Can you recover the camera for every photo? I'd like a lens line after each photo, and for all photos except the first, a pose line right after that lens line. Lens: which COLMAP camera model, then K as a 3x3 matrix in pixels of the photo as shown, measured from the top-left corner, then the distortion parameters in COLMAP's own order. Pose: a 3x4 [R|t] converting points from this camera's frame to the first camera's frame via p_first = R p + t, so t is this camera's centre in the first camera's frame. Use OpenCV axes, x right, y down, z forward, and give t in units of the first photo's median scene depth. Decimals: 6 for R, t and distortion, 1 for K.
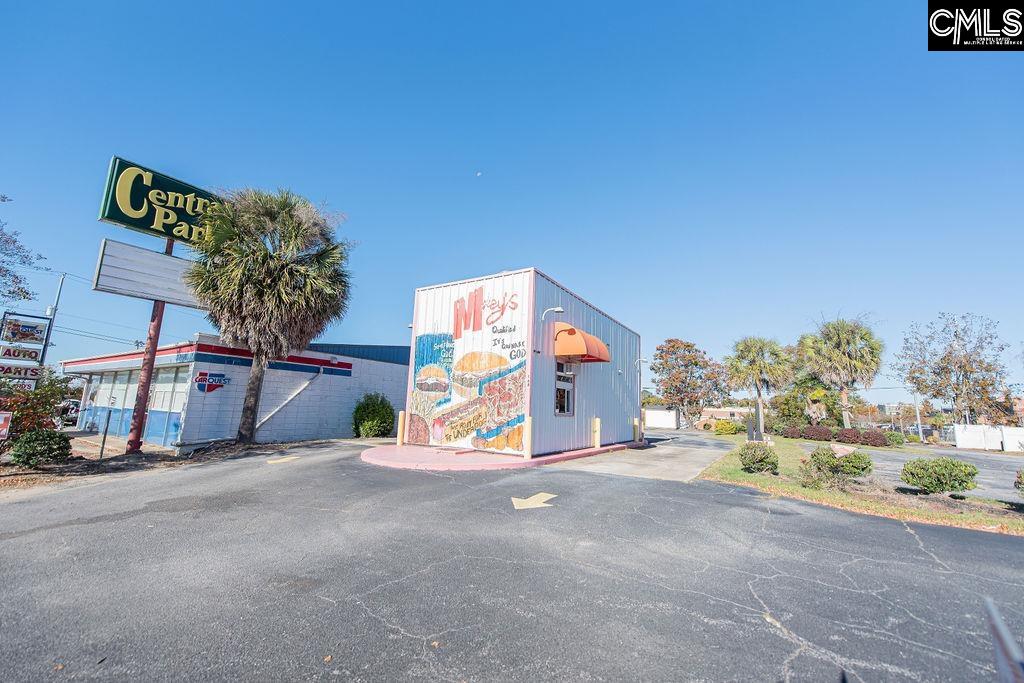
lens RADIAL K [[399.8, 0, 512.9], [0, 399.8, 345.0], [0, 0, 1]] dist [0.014391, -0.003306]
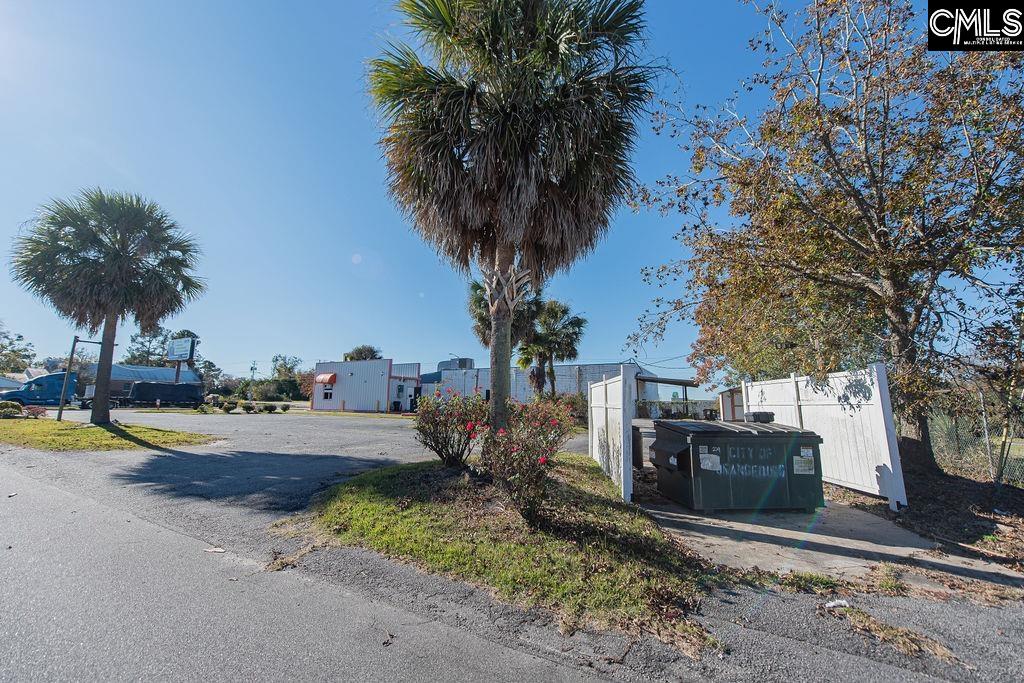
lens RADIAL K [[399.8, 0, 511.7], [0, 399.8, 339.5], [0, 0, 1]] dist [0.014391, -0.003306]
pose [[0.100370, -0.193357, -0.975981, 3.803837], [0.152179, 0.972376, -0.176993, 0.529188], [0.983243, -0.130759, 0.127022, 2.211519]]
